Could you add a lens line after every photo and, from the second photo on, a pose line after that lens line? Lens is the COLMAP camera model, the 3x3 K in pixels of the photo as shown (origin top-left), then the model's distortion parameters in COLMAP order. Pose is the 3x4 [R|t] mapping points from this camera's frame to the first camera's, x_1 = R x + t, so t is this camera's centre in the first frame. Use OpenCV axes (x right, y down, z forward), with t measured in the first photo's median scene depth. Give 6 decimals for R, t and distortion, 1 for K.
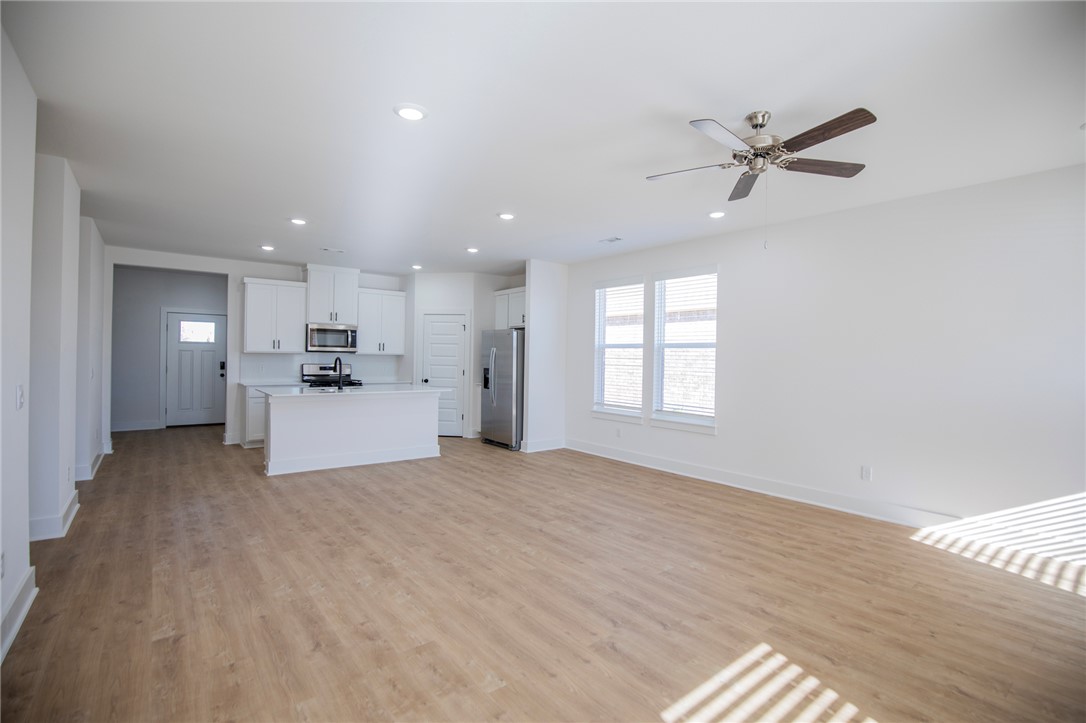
lens RADIAL K [[505.9, 0, 552.6], [0, 505.9, 359.2], [0, 0, 1]] dist [-0.034857, 0.007922]
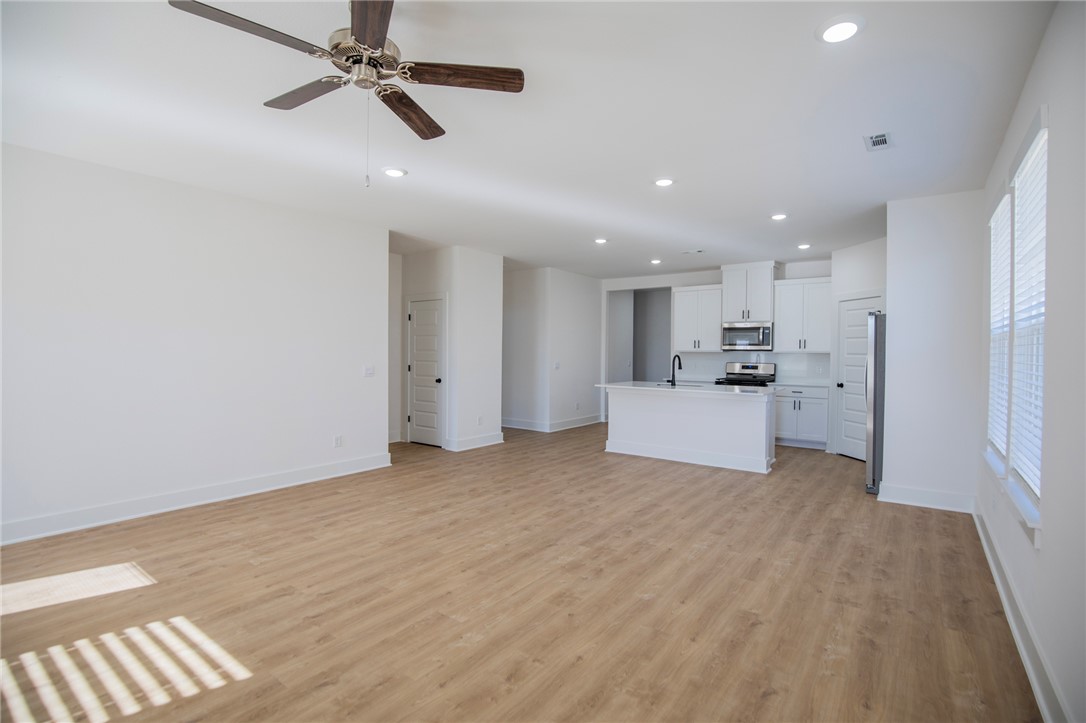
lens RADIAL K [[505.9, 0, 552.0], [0, 505.9, 355.6], [0, 0, 1]] dist [-0.034857, 0.007922]
pose [[0.261756, -0.005036, -0.965121, 0.720787], [-0.007564, 0.999945, -0.007270, 0.009660], [0.965104, 0.009203, 0.261703, 0.660382]]
